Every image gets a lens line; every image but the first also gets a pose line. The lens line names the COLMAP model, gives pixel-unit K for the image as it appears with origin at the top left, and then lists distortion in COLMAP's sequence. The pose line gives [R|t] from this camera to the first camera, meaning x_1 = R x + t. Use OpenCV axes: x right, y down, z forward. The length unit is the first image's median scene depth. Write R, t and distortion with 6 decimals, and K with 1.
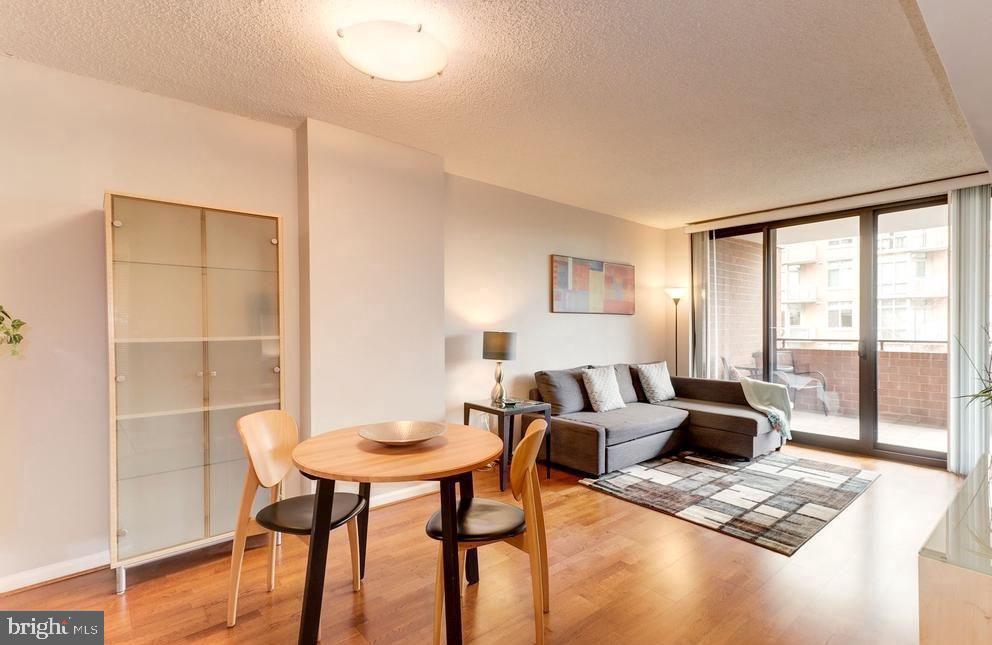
lens RADIAL K [[464.8, 0, 496.0], [0, 464.8, 322.5], [0, 0, 1]] dist [0.001176, -0.000247]
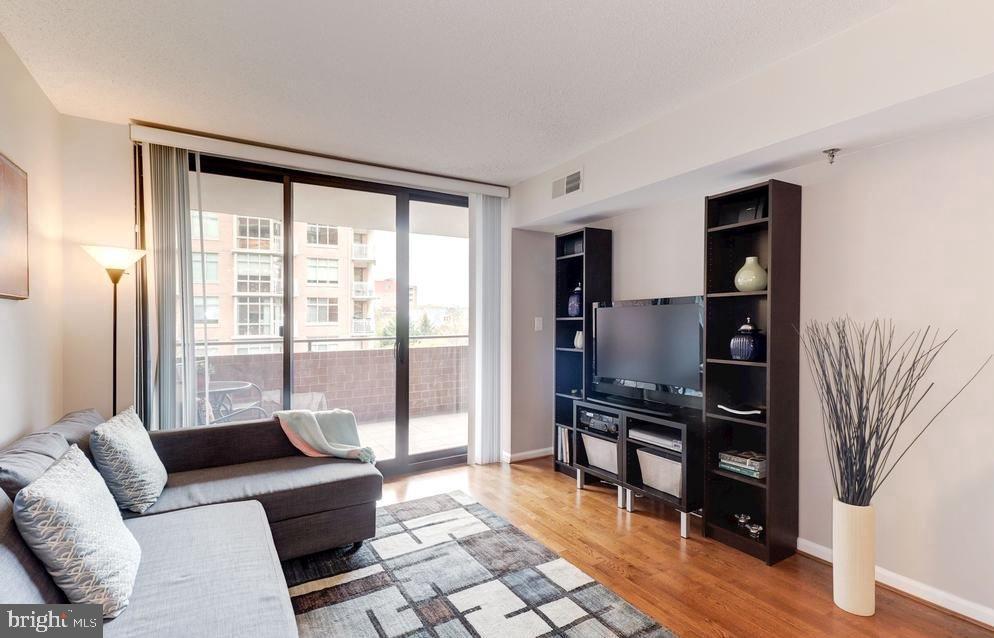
lens RADIAL K [[476.8, 0, 526.1], [0, 476.8, 316.7], [0, 0, 1]] dist [0.001036, 0.000178]
pose [[0.131595, 0.007589, 0.991275, -0.054779], [0.000154, 0.999971, -0.007675, -0.000487], [-0.991304, 0.001162, 0.131590, 0.657003]]
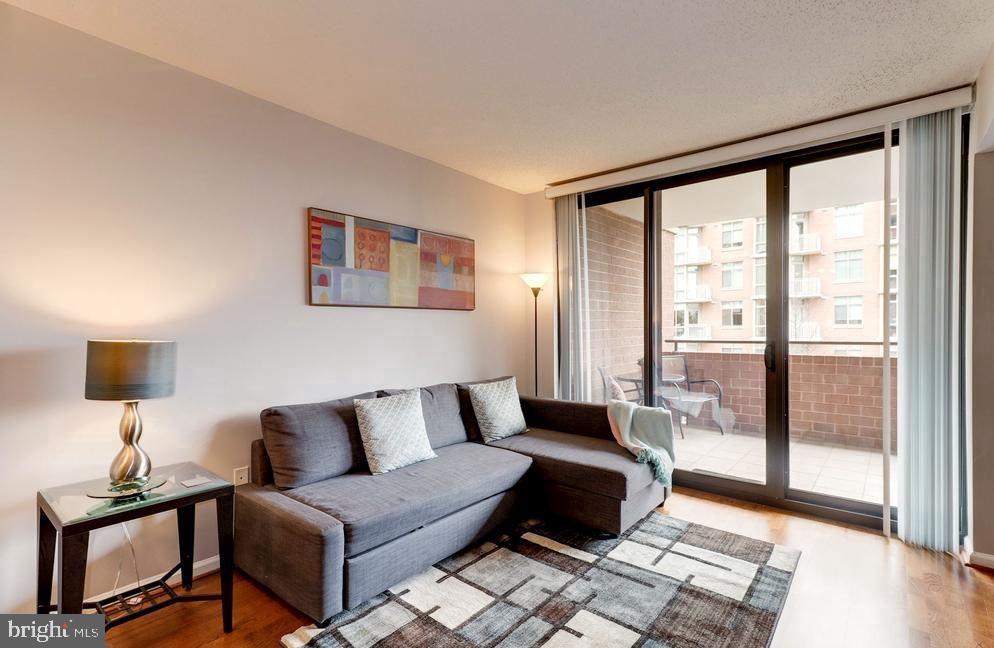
lens RADIAL K [[465.8, 0, 497.0], [0, 465.8, 324.0], [0, 0, 1]] dist [0.001176, -0.000247]
pose [[0.985363, -0.005007, 0.170393, 0.258801], [0.004356, 0.999982, 0.004196, 0.001034], [-0.170411, -0.003392, 0.985367, 0.373854]]
